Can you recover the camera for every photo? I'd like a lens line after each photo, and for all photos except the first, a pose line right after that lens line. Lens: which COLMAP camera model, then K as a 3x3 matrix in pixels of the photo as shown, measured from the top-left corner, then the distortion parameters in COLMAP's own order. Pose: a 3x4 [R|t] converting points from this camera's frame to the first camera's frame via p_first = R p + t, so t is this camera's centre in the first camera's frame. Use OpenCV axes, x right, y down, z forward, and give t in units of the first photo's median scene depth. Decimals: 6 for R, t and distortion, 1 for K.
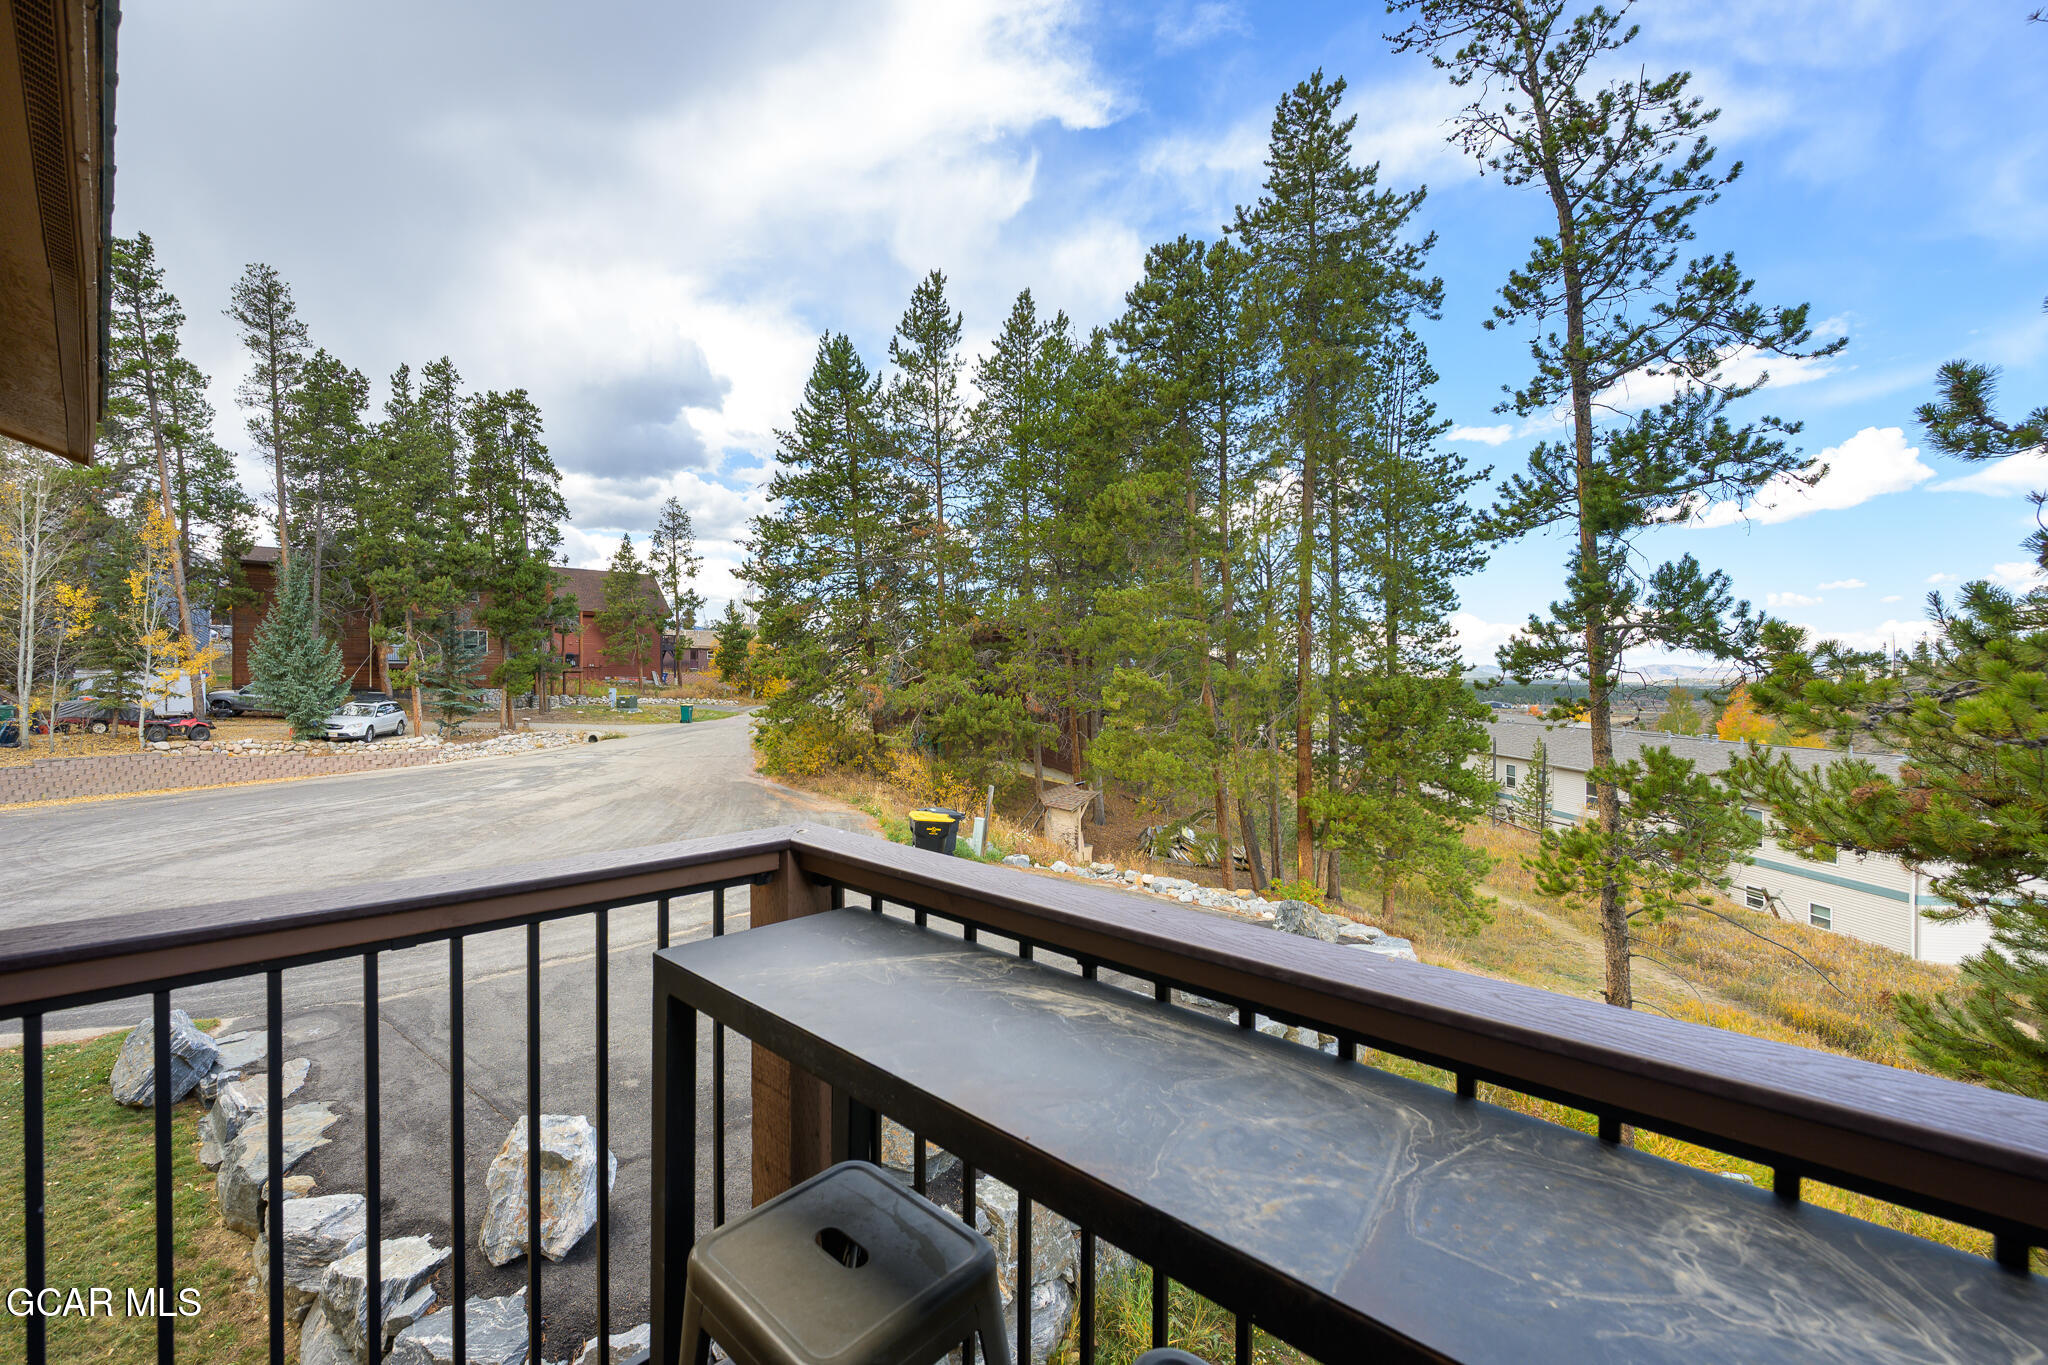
lens RADIAL K [[812.5, 0, 1020.2], [0, 812.5, 695.2], [0, 0, 1]] dist [-0.009884, 0.000043]
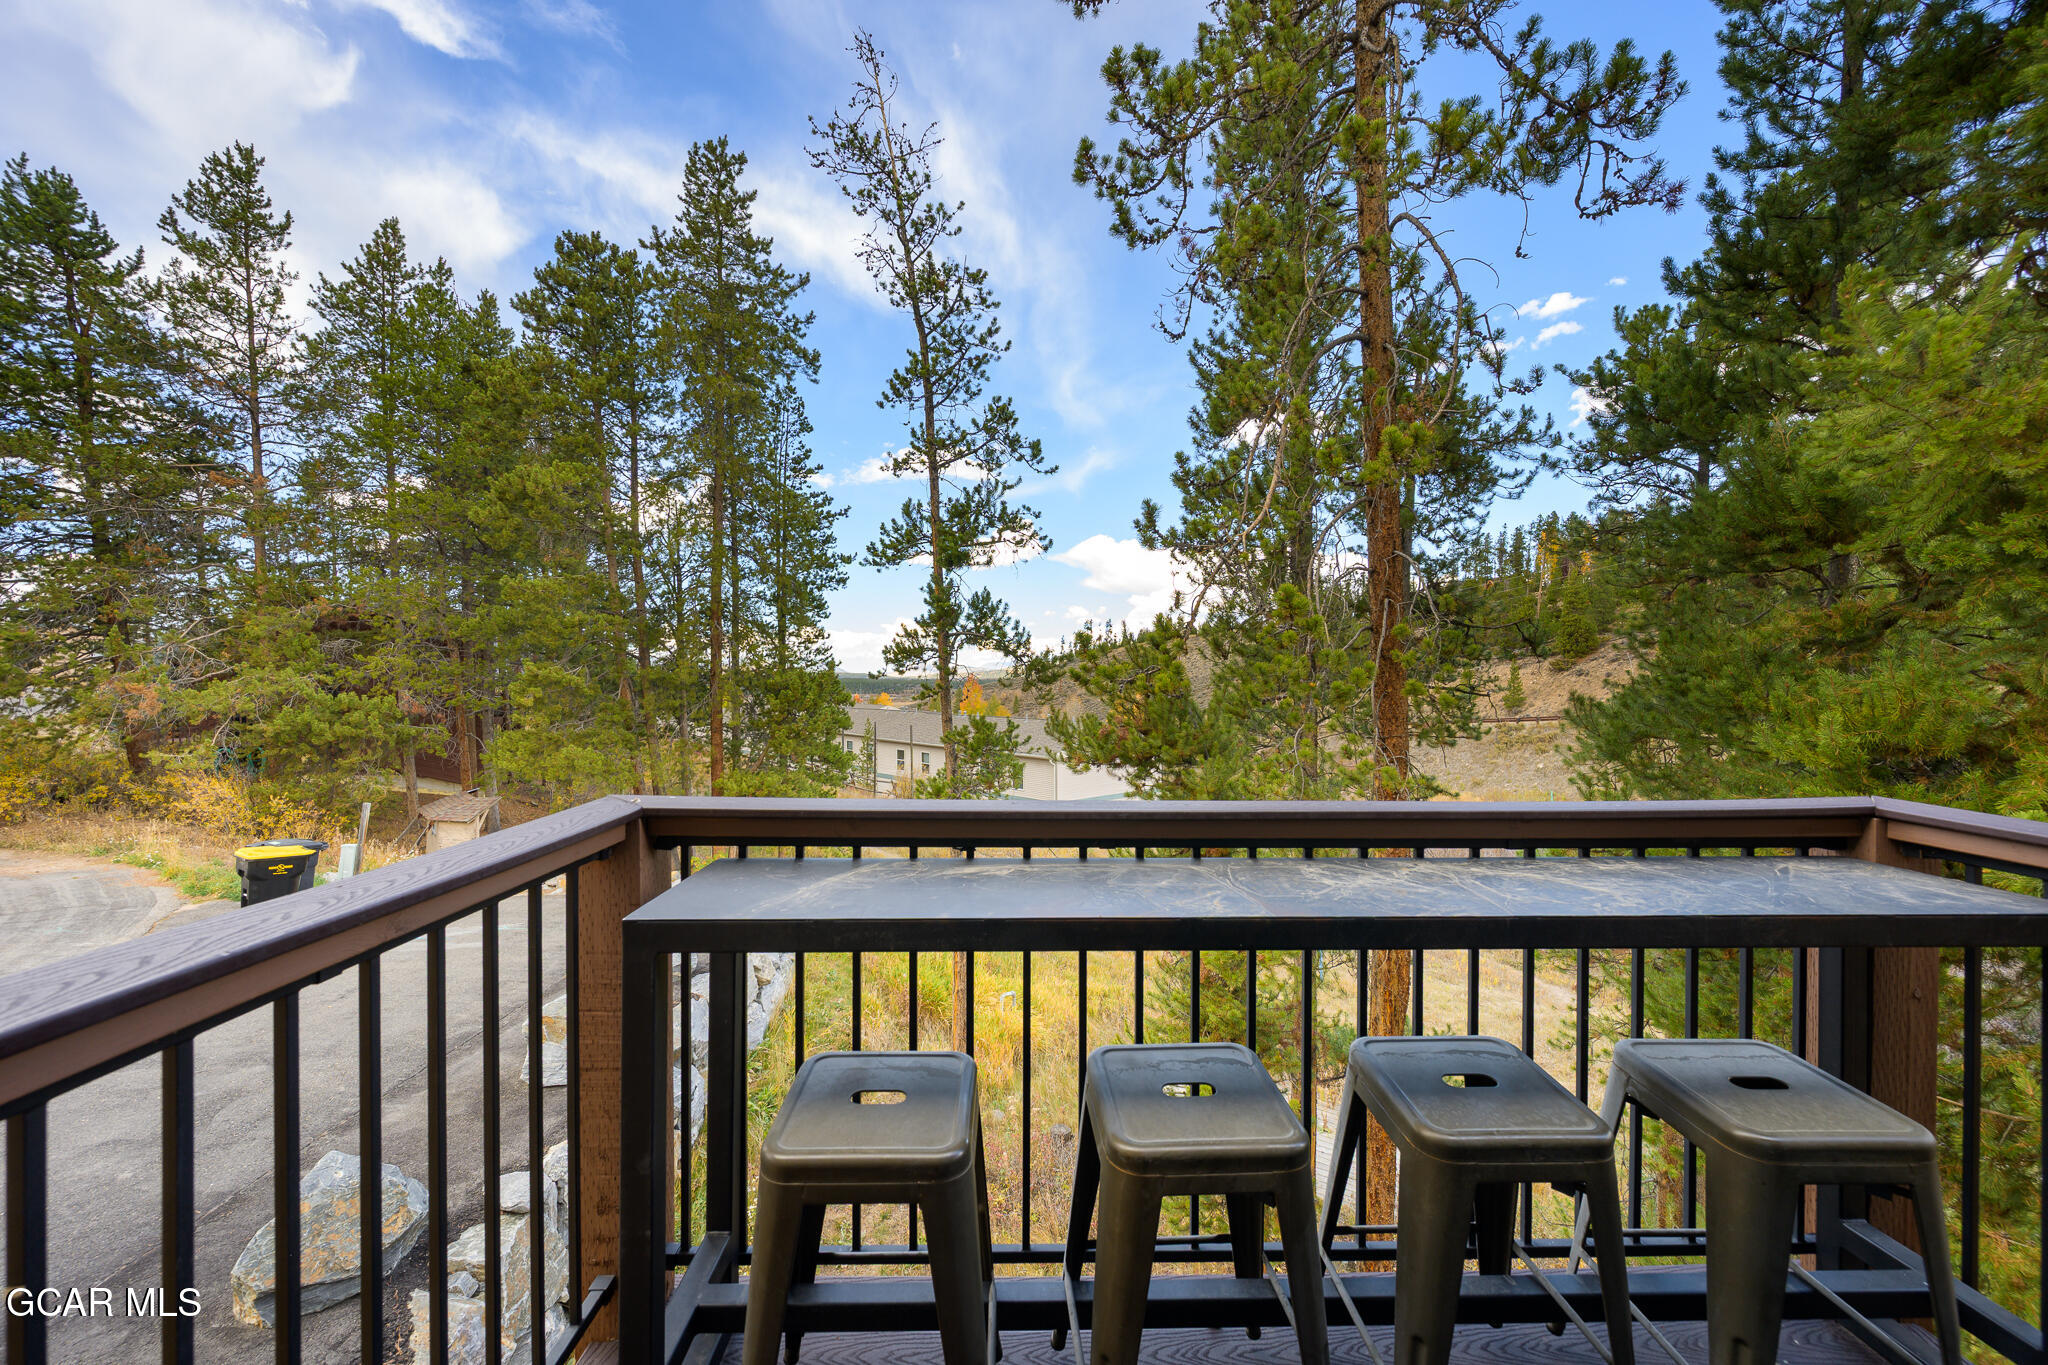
lens RADIAL K [[735.7, 0, 1015.8], [0, 735.7, 679.3], [0, 0, 1]] dist [-0.008793, 0.000273]
pose [[0.693950, -0.012282, 0.719919, -0.100408], [0.023789, 0.999700, -0.005875, 0.005023], [-0.719630, 0.021203, 0.694034, 0.006691]]
